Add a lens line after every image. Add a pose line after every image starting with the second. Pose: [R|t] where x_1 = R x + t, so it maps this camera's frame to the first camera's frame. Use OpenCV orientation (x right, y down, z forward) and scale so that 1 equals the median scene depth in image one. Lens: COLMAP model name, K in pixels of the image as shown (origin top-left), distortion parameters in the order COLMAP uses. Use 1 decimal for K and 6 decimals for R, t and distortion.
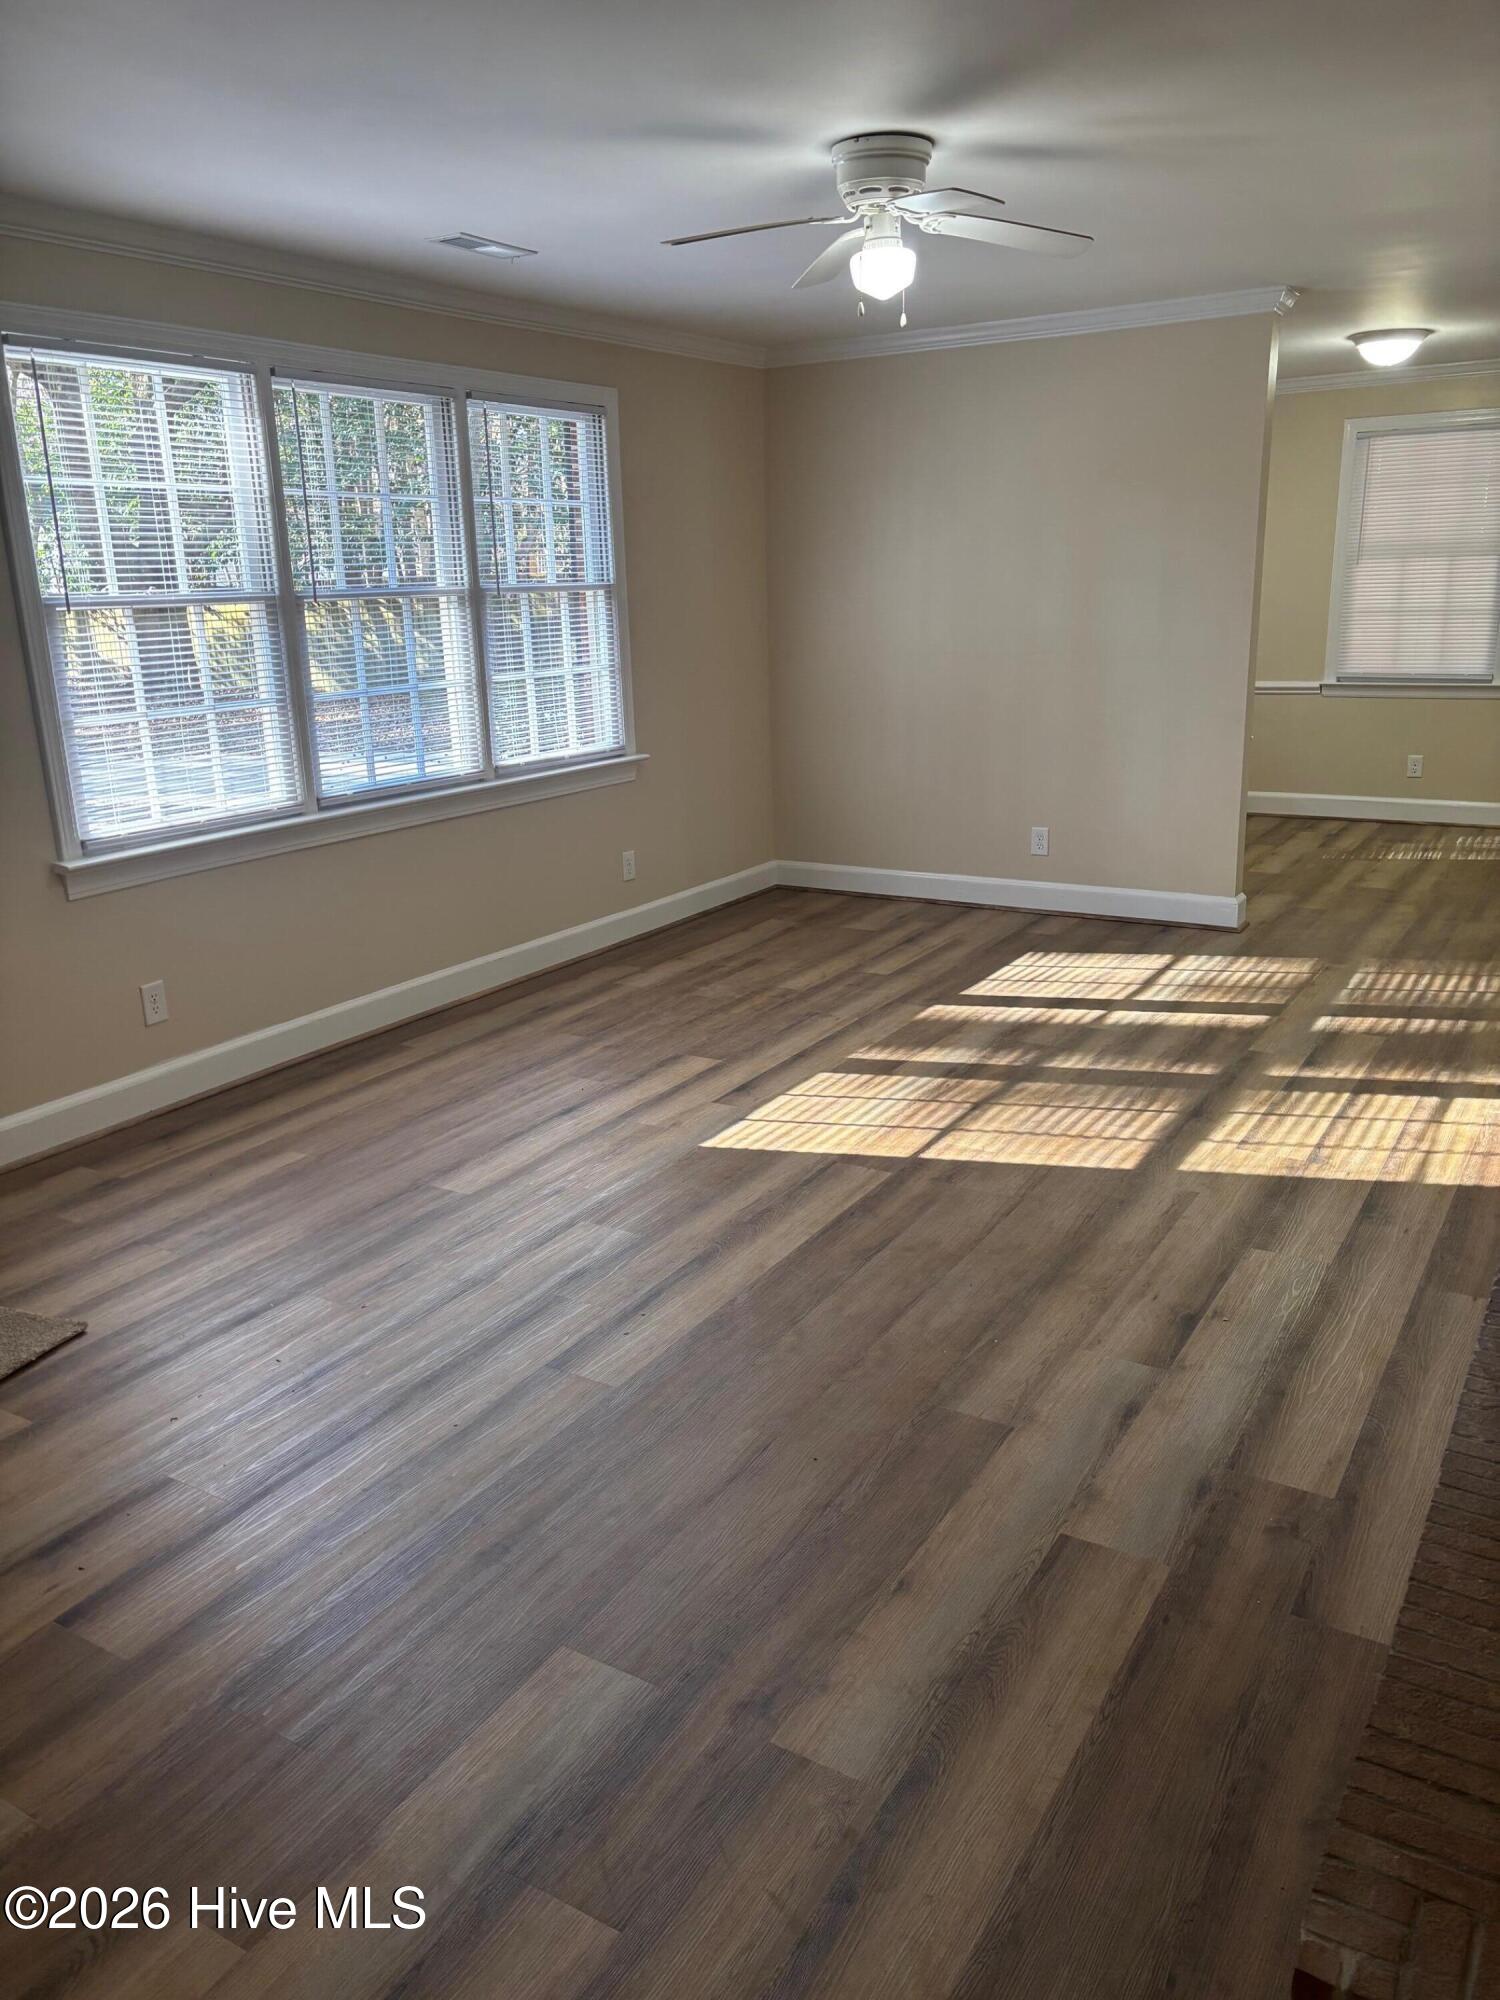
lens RADIAL K [[1501.5, 0, 728.6], [0, 1501.5, 999.8], [0, 0, 1]] dist [0.054172, -0.063061]
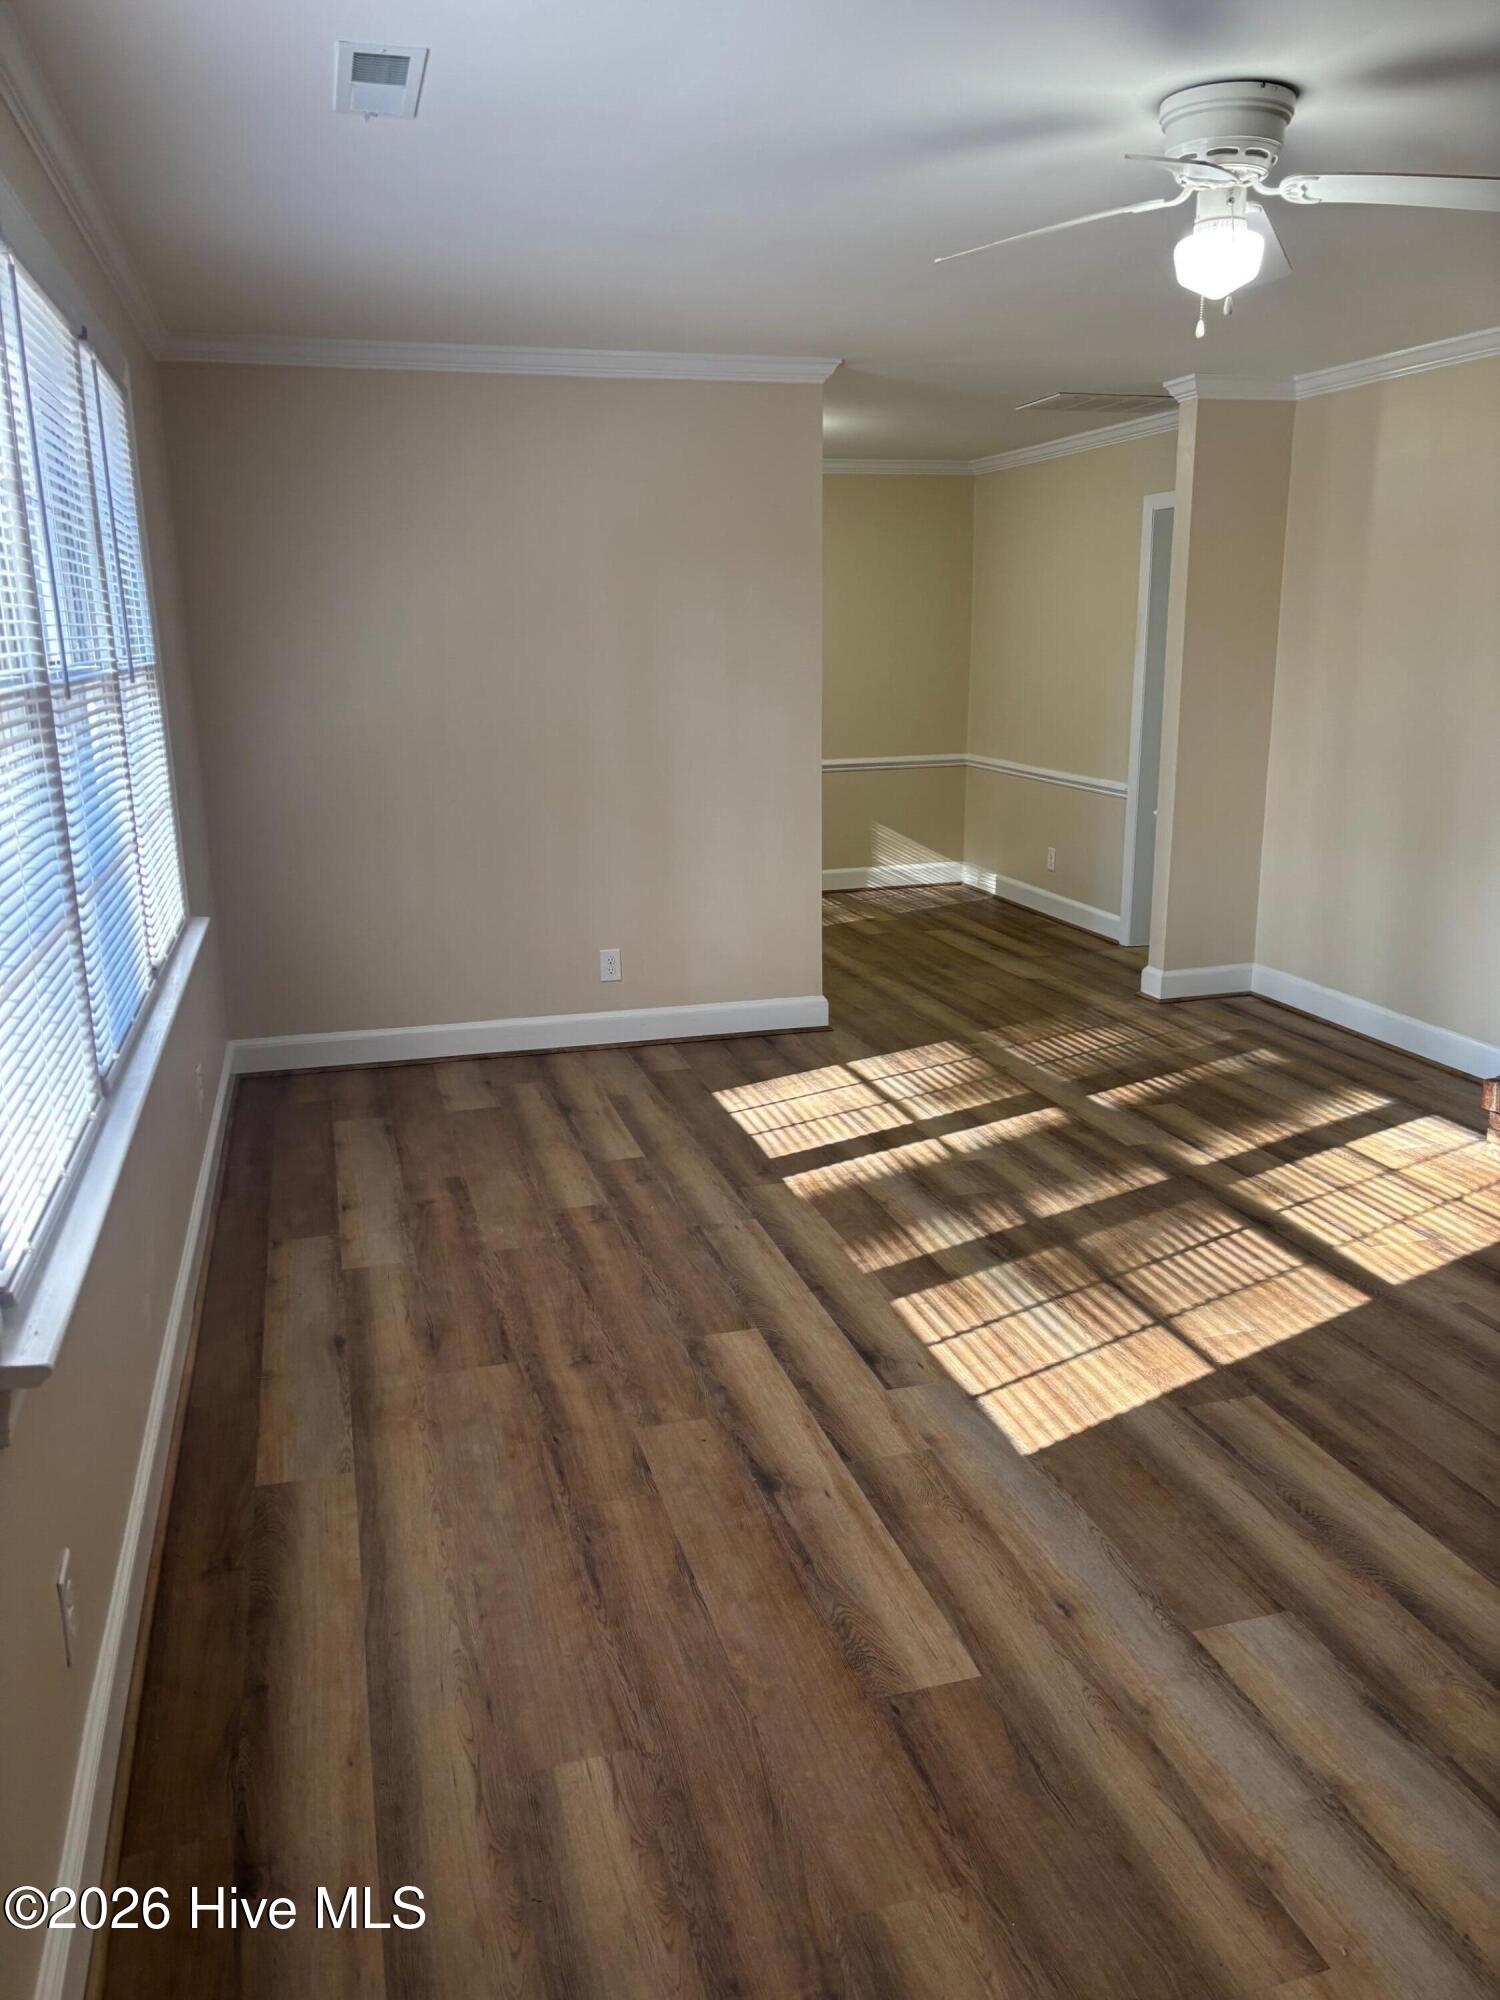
lens RADIAL K [[1513.5, 0, 750.0], [0, 1513.5, 1000.0], [0, 0, 1]] dist [0.079081, -0.097620]
pose [[0.675470, -0.153065, 0.721326, -0.467247], [0.196068, 0.980286, 0.024413, -0.119902], [-0.710843, 0.124939, 0.692165, 0.477826]]
